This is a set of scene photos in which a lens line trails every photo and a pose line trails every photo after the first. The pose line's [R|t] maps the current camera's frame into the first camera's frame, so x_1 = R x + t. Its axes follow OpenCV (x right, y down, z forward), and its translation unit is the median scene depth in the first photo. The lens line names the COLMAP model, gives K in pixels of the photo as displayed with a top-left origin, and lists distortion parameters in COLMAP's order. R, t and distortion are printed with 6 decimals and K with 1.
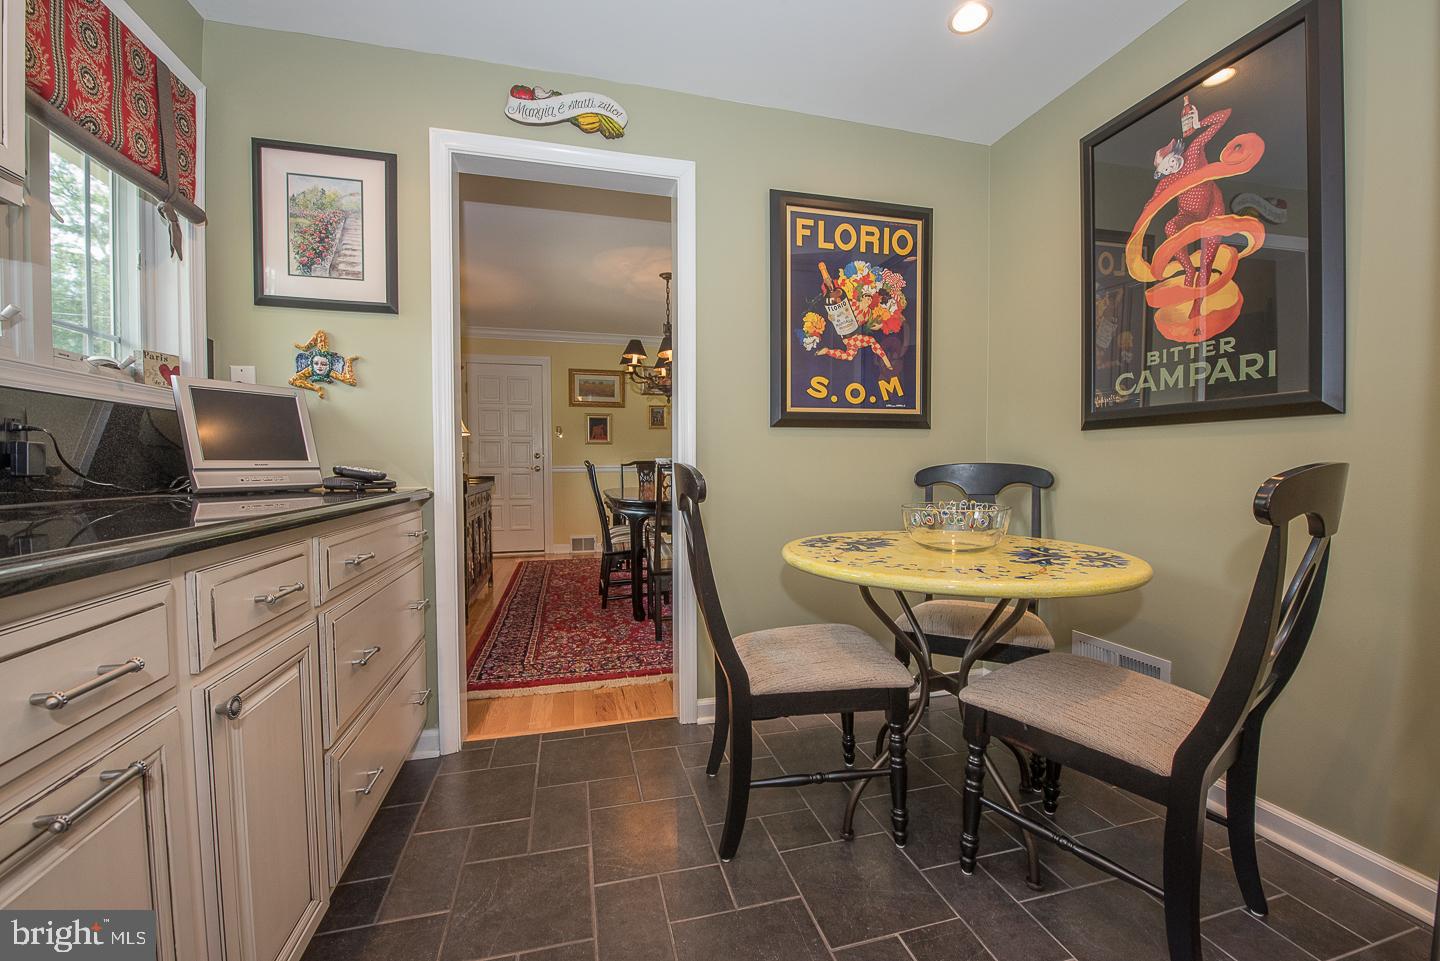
lens RADIAL K [[570.4, 0, 715.8], [0, 570.4, 481.0], [0, 0, 1]] dist [-0.020868, -0.000524]
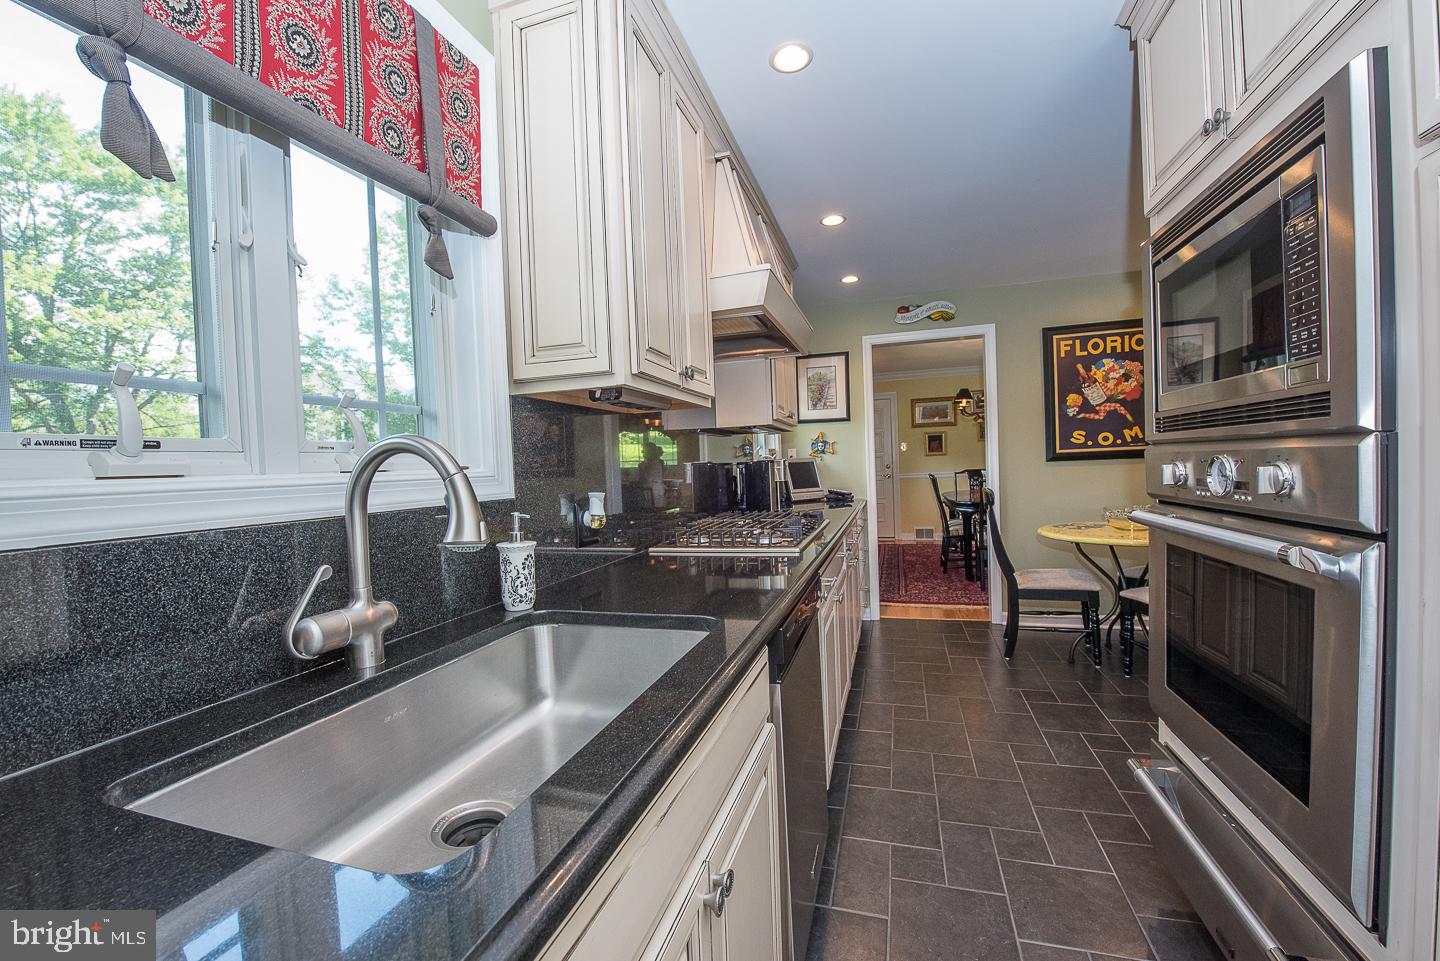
lens RADIAL K [[570.4, 0, 726.6], [0, 570.4, 486.1], [0, 0, 1]] dist [-0.020868, -0.000524]
pose [[0.855779, -0.012857, -0.517181, 0.151143], [0.021146, 0.999725, 0.010136, -0.056997], [0.516909, -0.019611, 0.855816, -0.977736]]
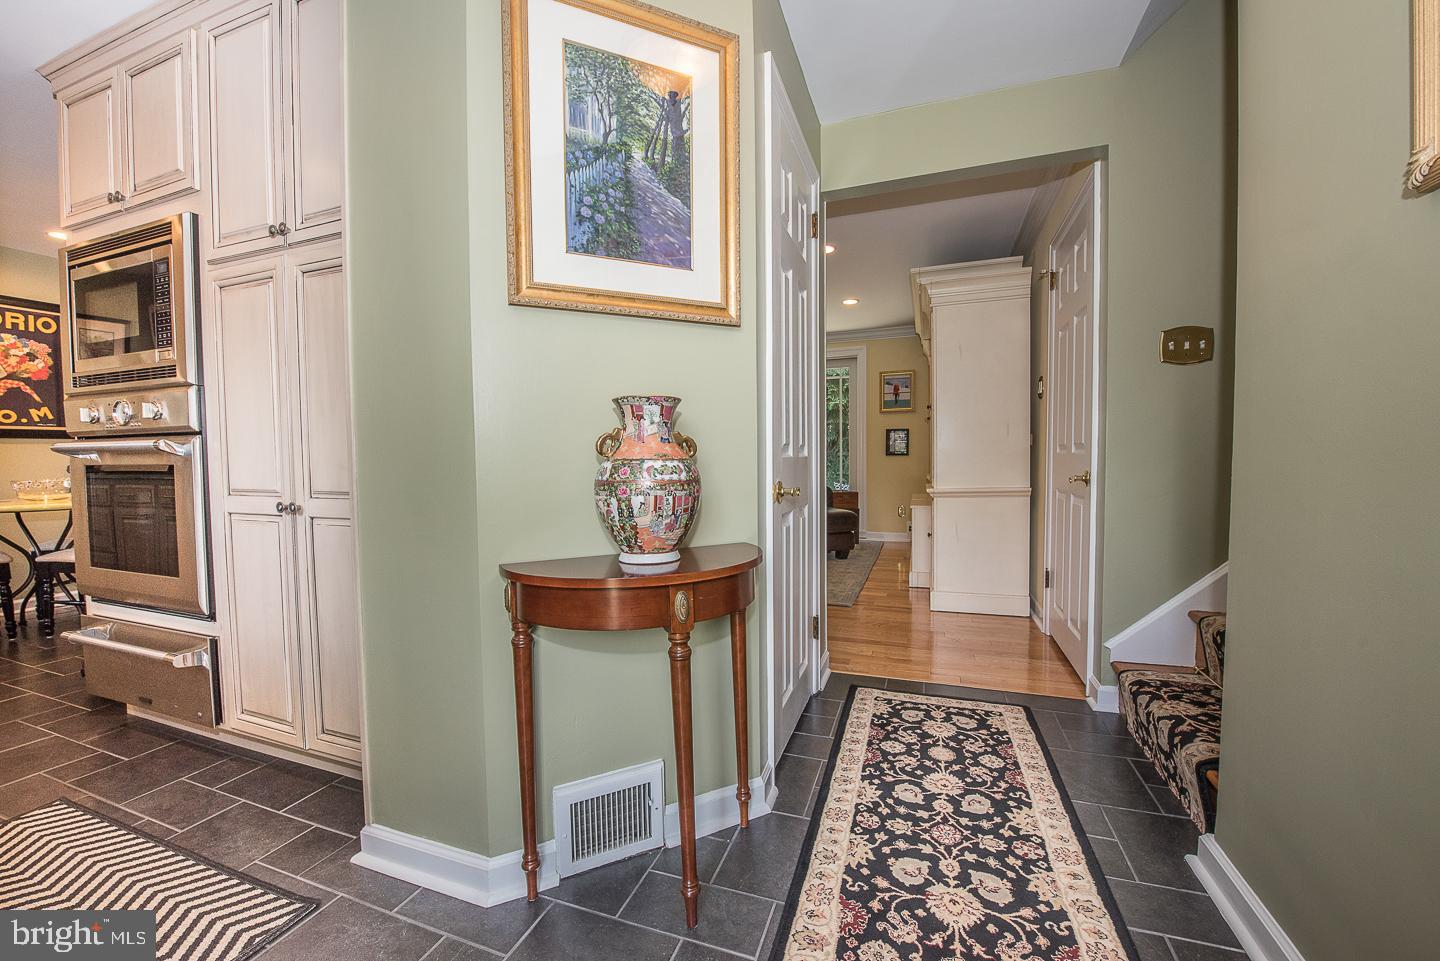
lens RADIAL K [[570.4, 0, 720.5], [0, 570.4, 482.2], [0, 0, 1]] dist [-0.020868, -0.000524]
pose [[0.556870, -0.040274, 0.829623, 0.075746], [0.036822, 0.999039, 0.023782, 0.066816], [-0.829783, 0.017305, 0.557818, -1.514954]]
